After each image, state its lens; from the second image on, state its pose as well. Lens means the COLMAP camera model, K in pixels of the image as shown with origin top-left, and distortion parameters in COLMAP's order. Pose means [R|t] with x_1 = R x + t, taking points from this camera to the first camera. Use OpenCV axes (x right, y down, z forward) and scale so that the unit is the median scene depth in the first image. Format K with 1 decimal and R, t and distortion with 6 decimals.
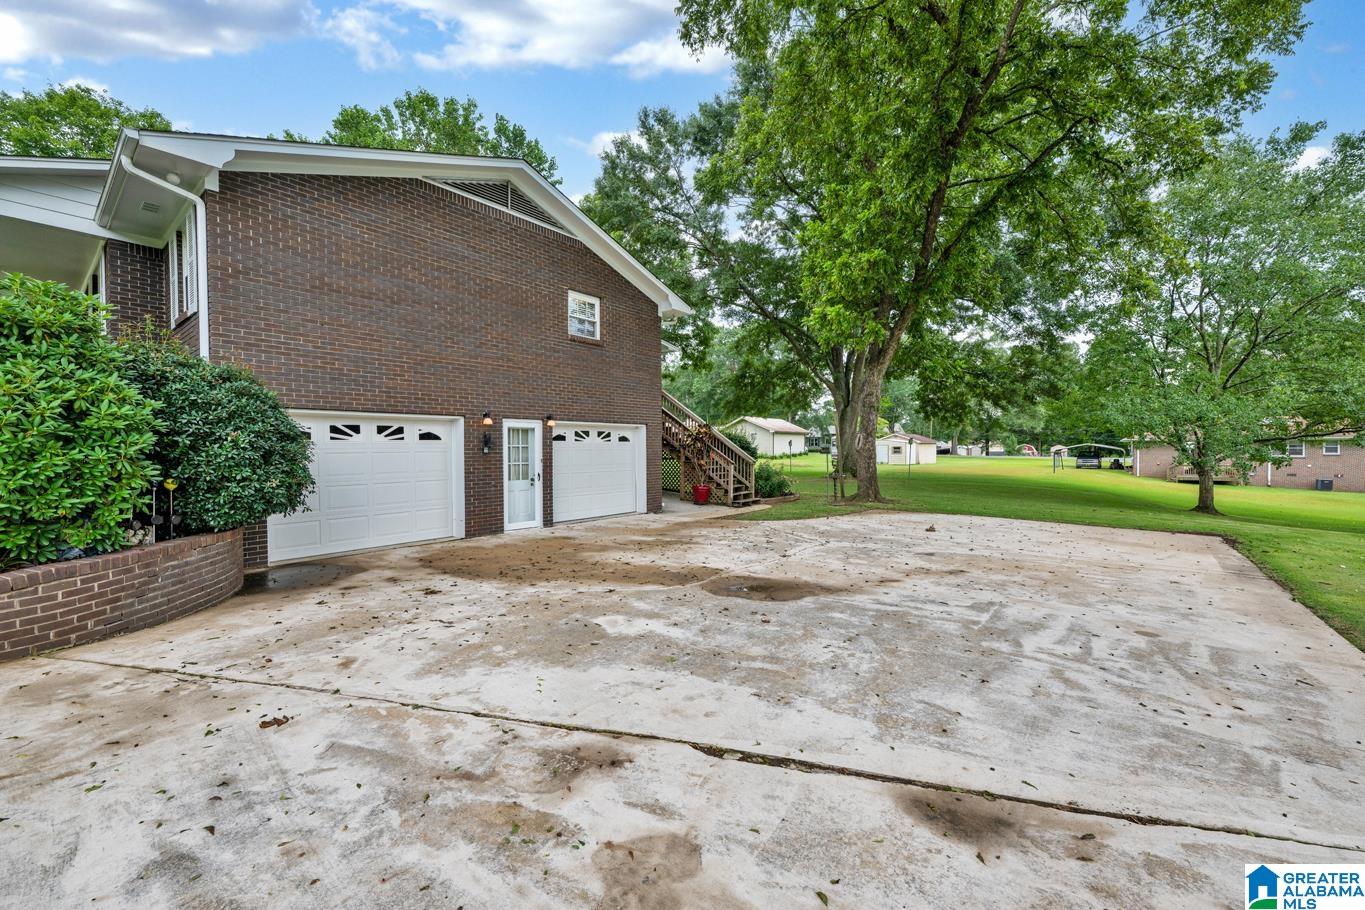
lens RADIAL K [[543.9, 0, 682.5], [0, 543.9, 455.0], [0, 0, 1]] dist [-0.002104, -0.000231]
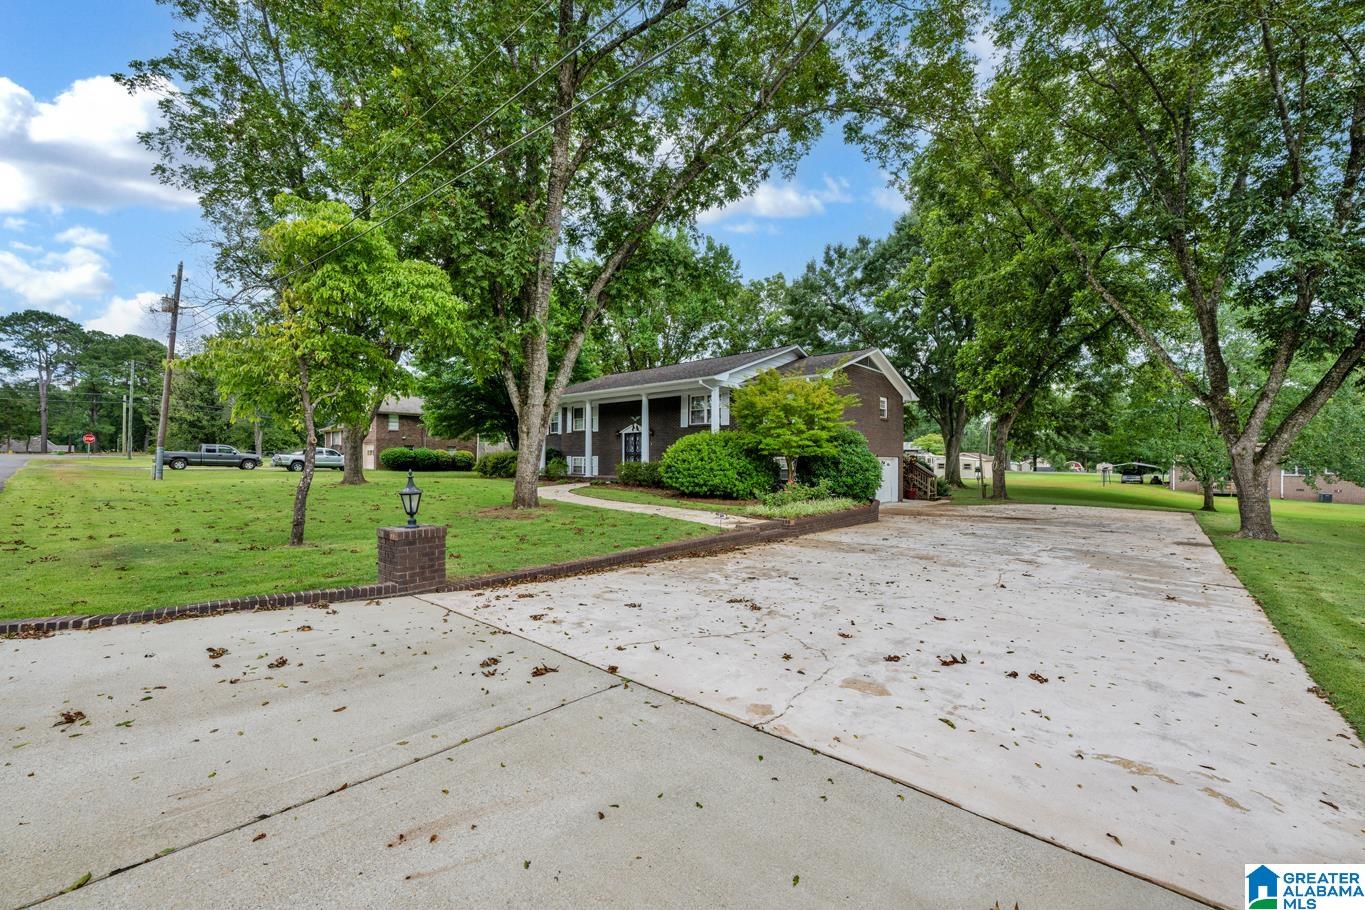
lens RADIAL K [[543.9, 0, 682.5], [0, 543.9, 455.0], [0, 0, 1]] dist [-0.002104, -0.000231]
pose [[0.998644, 0.008179, -0.051418, -0.640114], [-0.009265, 0.999738, -0.020930, -0.012893], [0.051234, 0.021378, 0.998458, -0.875377]]
